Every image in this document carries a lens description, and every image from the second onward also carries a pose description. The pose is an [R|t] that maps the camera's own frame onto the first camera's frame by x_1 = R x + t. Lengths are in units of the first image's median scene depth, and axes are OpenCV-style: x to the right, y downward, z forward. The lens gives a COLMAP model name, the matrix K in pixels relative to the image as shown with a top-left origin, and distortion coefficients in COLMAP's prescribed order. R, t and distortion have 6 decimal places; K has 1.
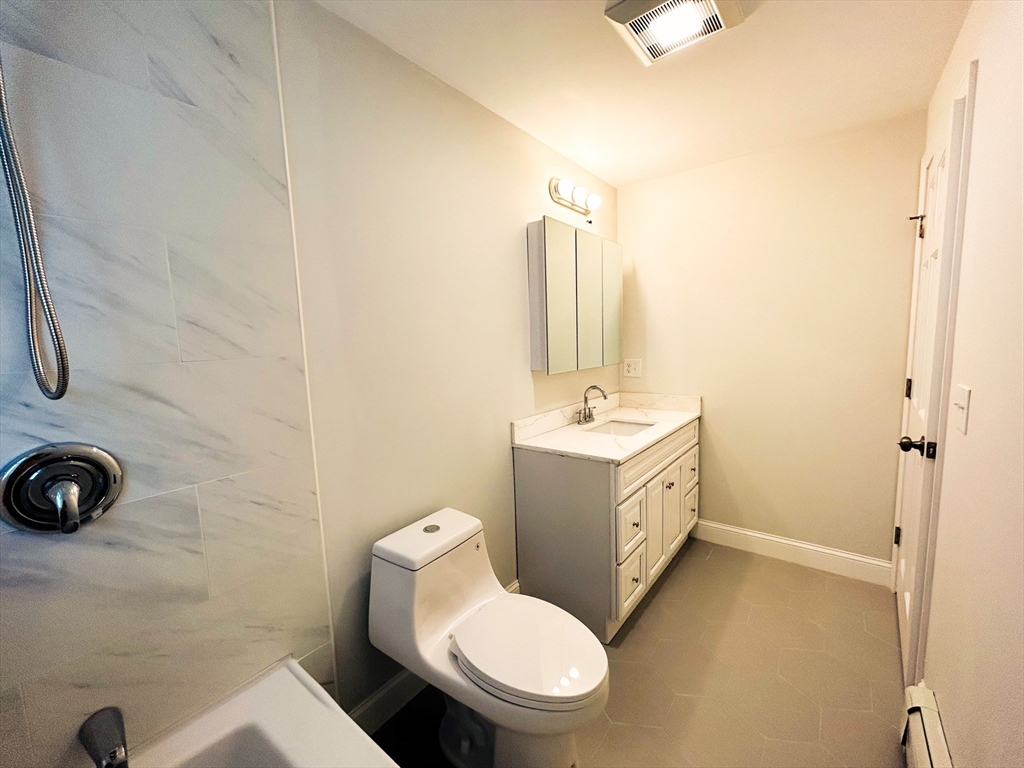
lens RADIAL K [[420.6, 0, 512.0], [0, 420.6, 384.0], [0, 0, 1]] dist [0.001550, 0.000093]
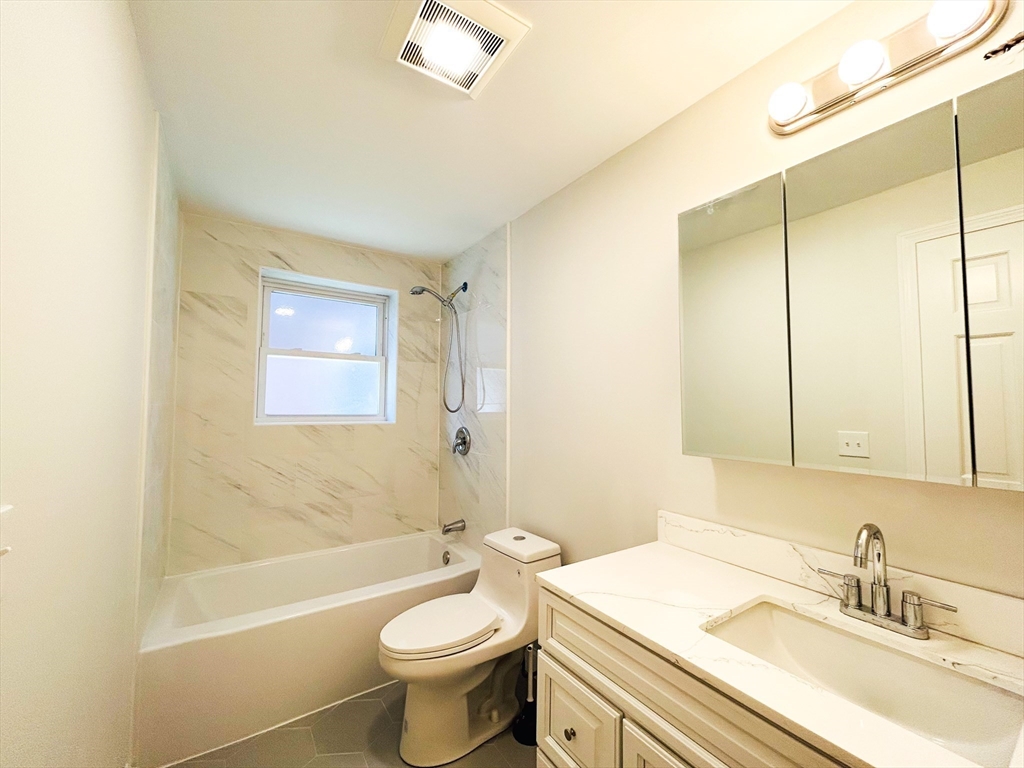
lens RADIAL K [[420.6, 0, 512.0], [0, 420.6, 384.0], [0, 0, 1]] dist [0.001550, 0.000093]
pose [[-0.318298, -0.012552, -0.947907, 0.786502], [-0.089651, 0.995830, 0.016918, -0.117549], [0.943742, 0.090365, -0.318096, 0.979146]]
